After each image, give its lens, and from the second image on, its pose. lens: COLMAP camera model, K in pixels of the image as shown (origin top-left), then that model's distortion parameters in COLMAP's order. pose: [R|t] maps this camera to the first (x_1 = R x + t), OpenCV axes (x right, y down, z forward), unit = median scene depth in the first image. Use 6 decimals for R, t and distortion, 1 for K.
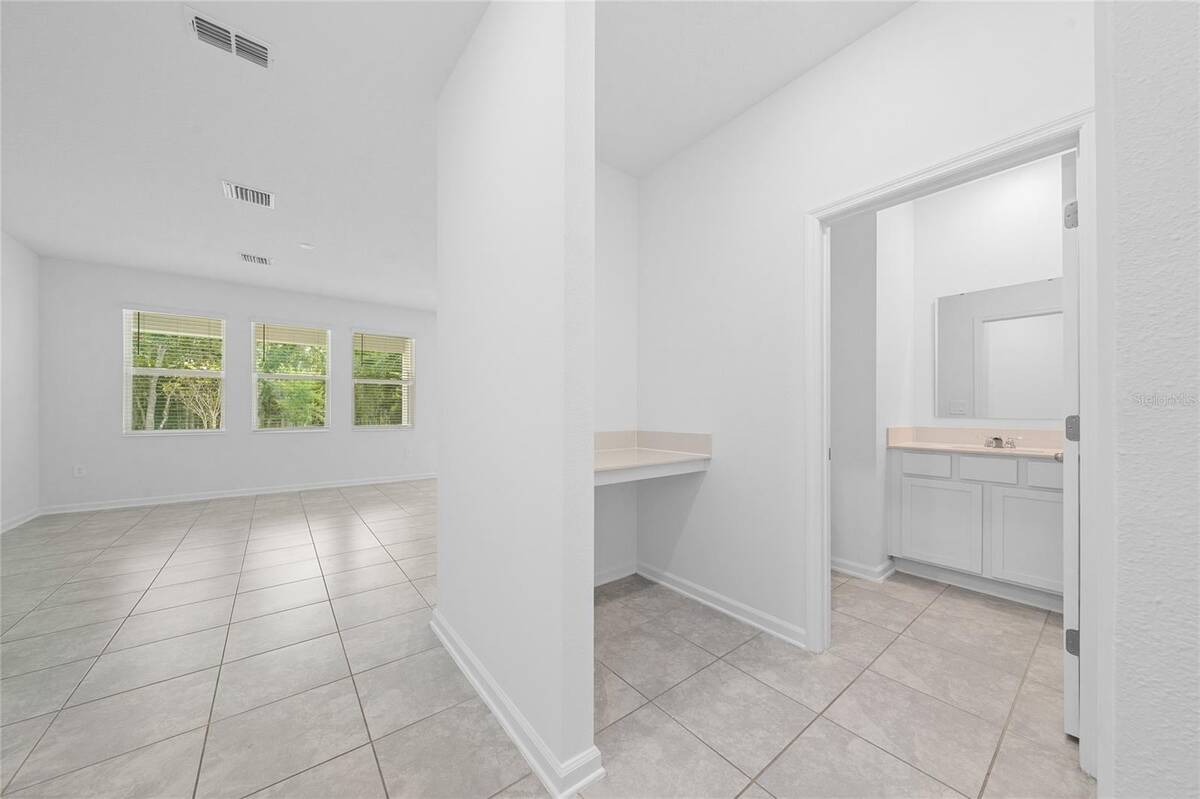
lens RADIAL K [[408.6, 0, 599.3], [0, 408.6, 410.3], [0, 0, 1]] dist [-0.003760, 0.000226]
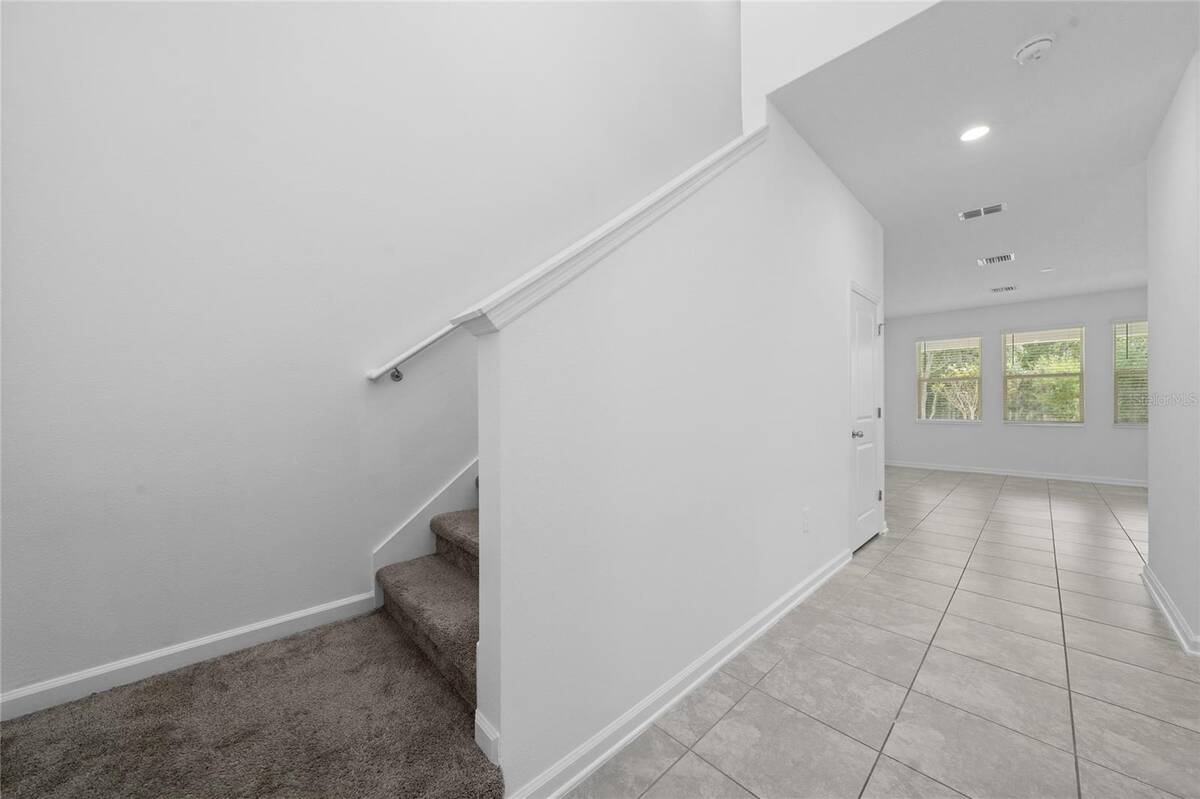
lens RADIAL K [[408.6, 0, 599.2], [0, 408.6, 401.7], [0, 0, 1]] dist [-0.003760, 0.000226]
pose [[0.072496, -0.008220, -0.997335, 0.351718], [0.001191, 0.999966, -0.008155, -0.007698], [0.997368, -0.000597, 0.072503, -0.375531]]
